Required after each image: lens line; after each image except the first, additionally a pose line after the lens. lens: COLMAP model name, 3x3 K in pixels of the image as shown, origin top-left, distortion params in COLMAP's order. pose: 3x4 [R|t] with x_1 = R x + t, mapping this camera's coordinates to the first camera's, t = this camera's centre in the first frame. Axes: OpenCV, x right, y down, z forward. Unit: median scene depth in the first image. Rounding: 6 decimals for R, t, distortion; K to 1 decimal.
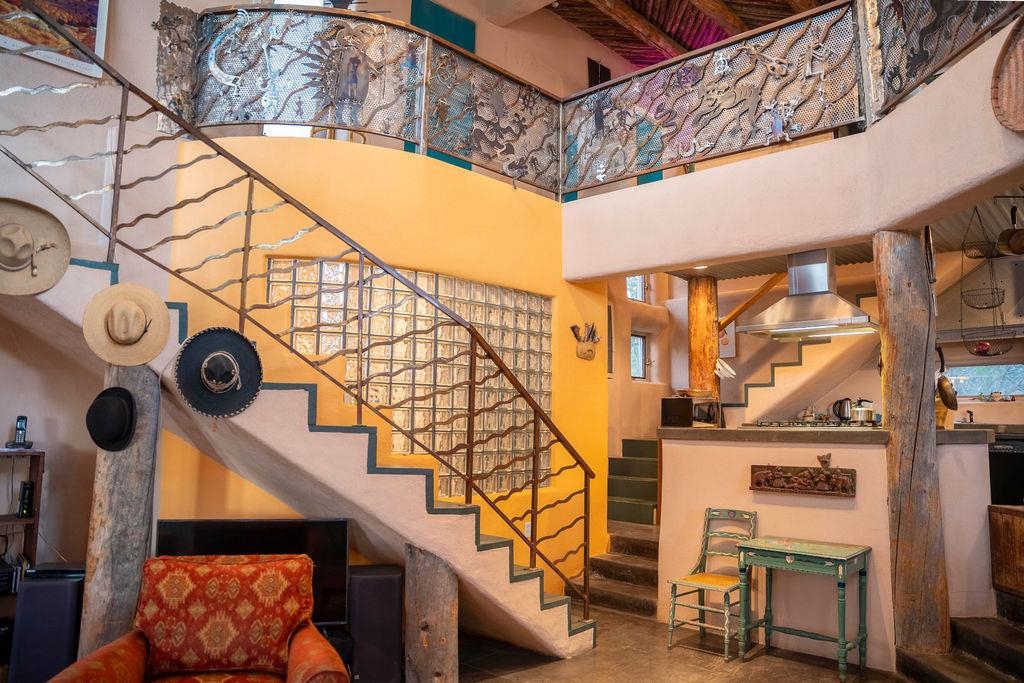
lens RADIAL K [[718.3, 0, 514.8], [0, 718.3, 338.9], [0, 0, 1]] dist [-0.178446, 0.140691]
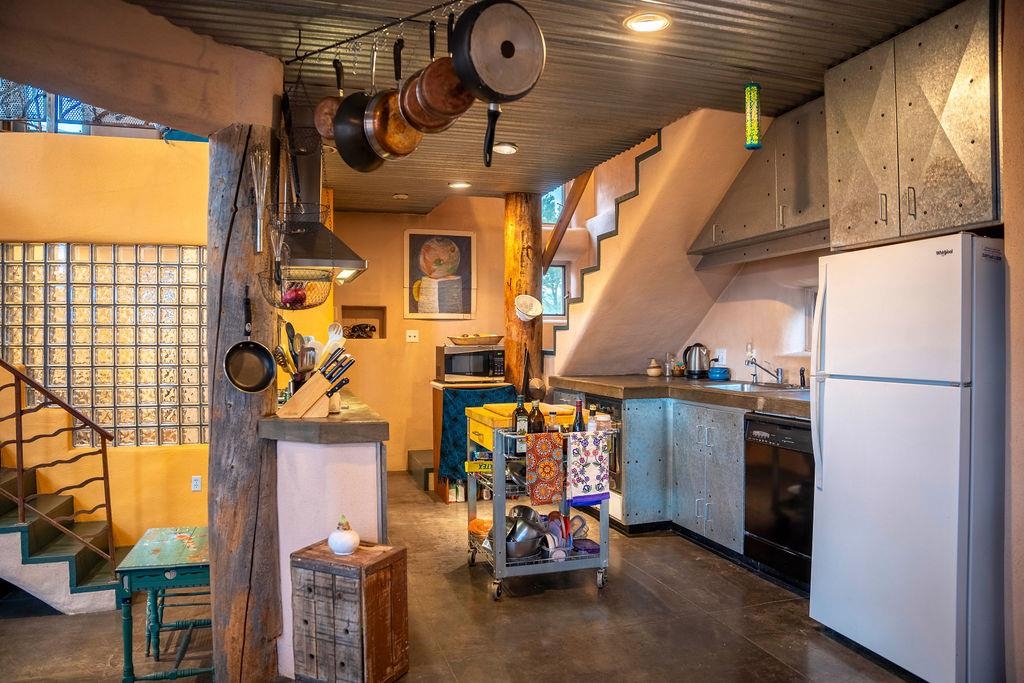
lens RADIAL K [[710.3, 0, 512.9], [0, 710.3, 340.4], [0, 0, 1]] dist [-0.174246, 0.133679]
pose [[0.868030, -0.013151, -0.496337, 1.122541], [0.066733, 0.993669, 0.090379, 0.010227], [0.492006, -0.111574, 0.863412, 0.501877]]
